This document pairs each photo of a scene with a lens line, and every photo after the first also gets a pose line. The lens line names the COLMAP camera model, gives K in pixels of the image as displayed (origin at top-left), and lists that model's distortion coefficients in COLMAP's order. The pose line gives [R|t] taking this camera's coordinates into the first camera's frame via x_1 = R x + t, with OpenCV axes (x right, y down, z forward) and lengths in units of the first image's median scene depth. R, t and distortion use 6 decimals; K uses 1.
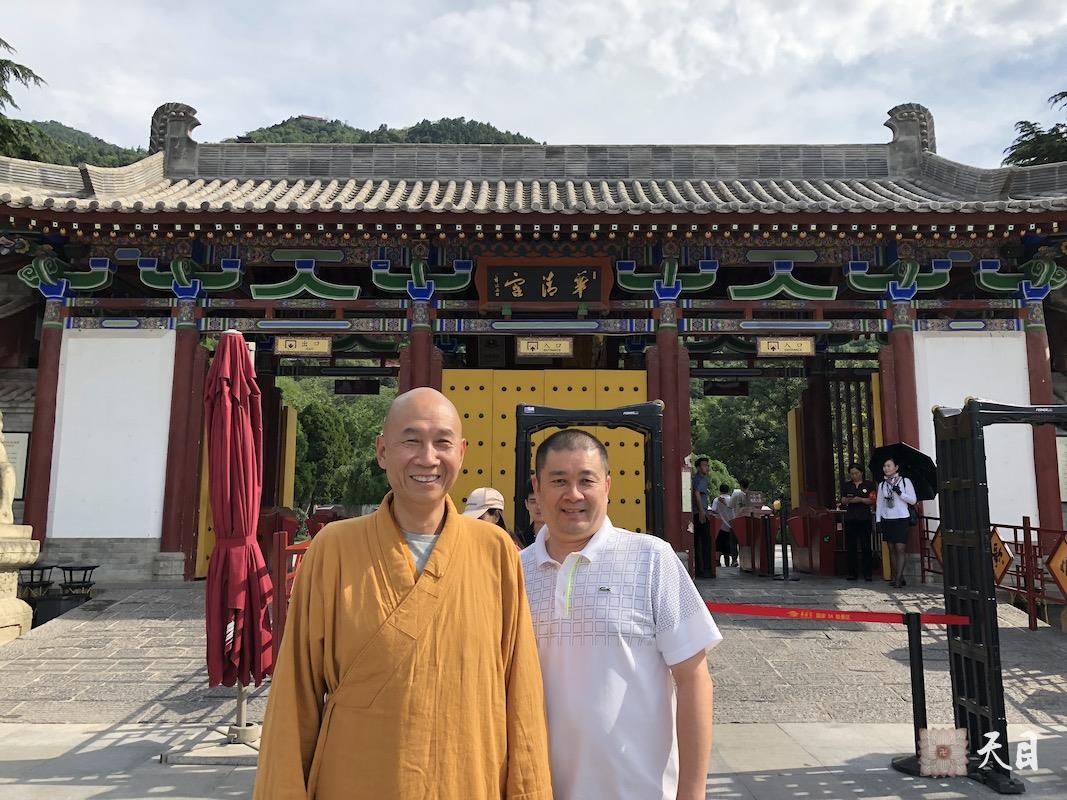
lens RADIAL K [[878.6, 0, 527.9], [0, 878.6, 383.2], [0, 0, 1]] dist [0.031008, -0.027308]
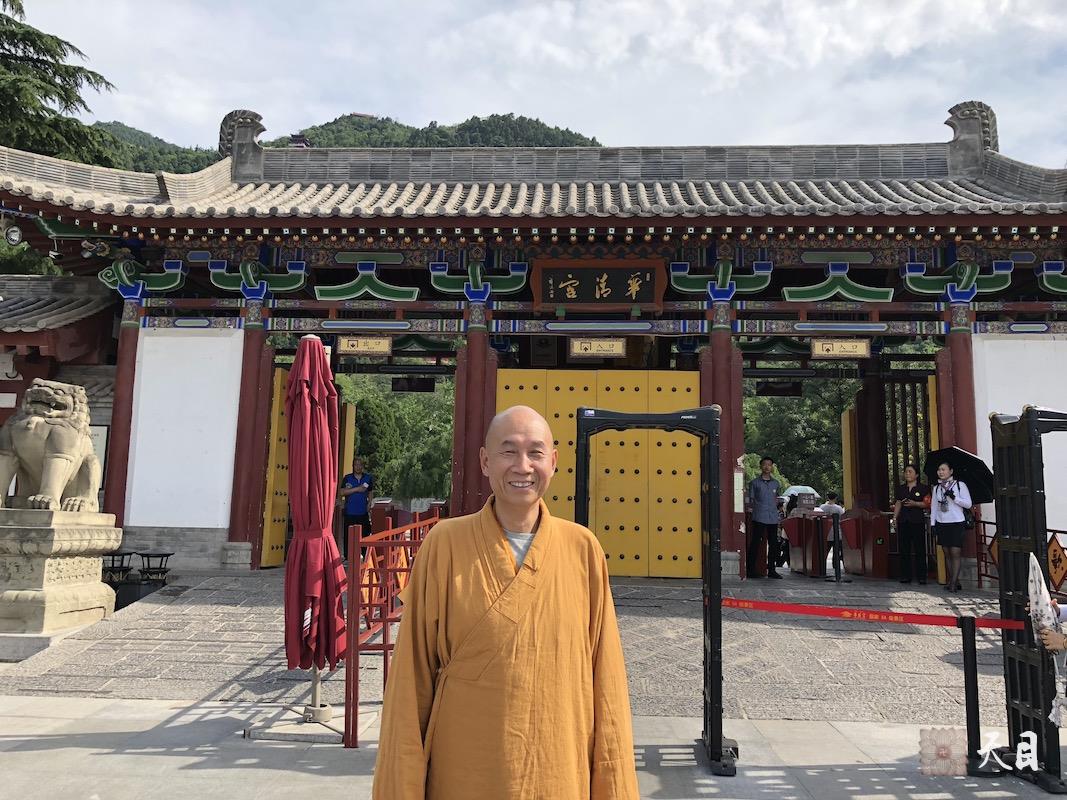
lens RADIAL K [[878.6, 0, 519.6], [0, 878.6, 385.0], [0, 0, 1]] dist [0.031008, -0.027308]
pose [[0.998011, 0.008155, -0.062505, -0.007789], [-0.007735, 0.999946, 0.006964, -0.004439], [0.062558, -0.006467, 0.998020, -0.021844]]
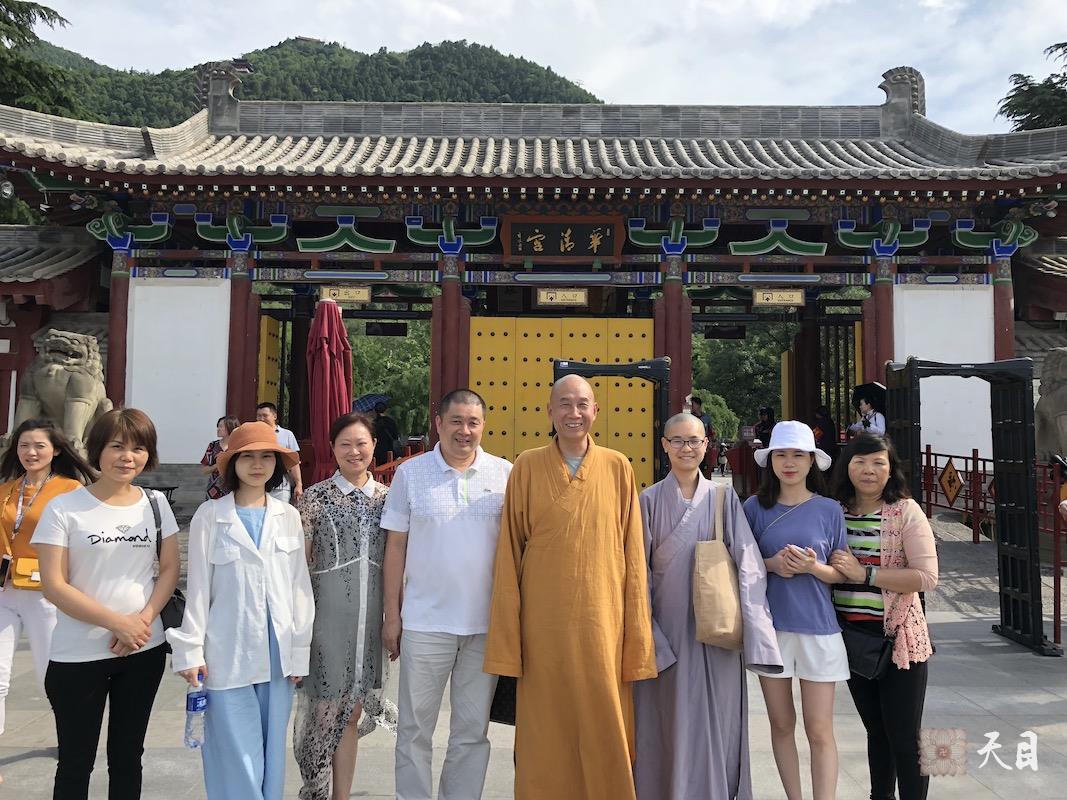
lens RADIAL K [[878.6, 0, 532.2], [0, 878.6, 393.8], [0, 0, 1]] dist [0.031008, -0.027308]
pose [[0.999978, 0.005801, 0.003135, -0.022441], [-0.006057, 0.996020, 0.088918, -0.018029], [-0.002607, -0.088936, 0.996034, -0.123228]]
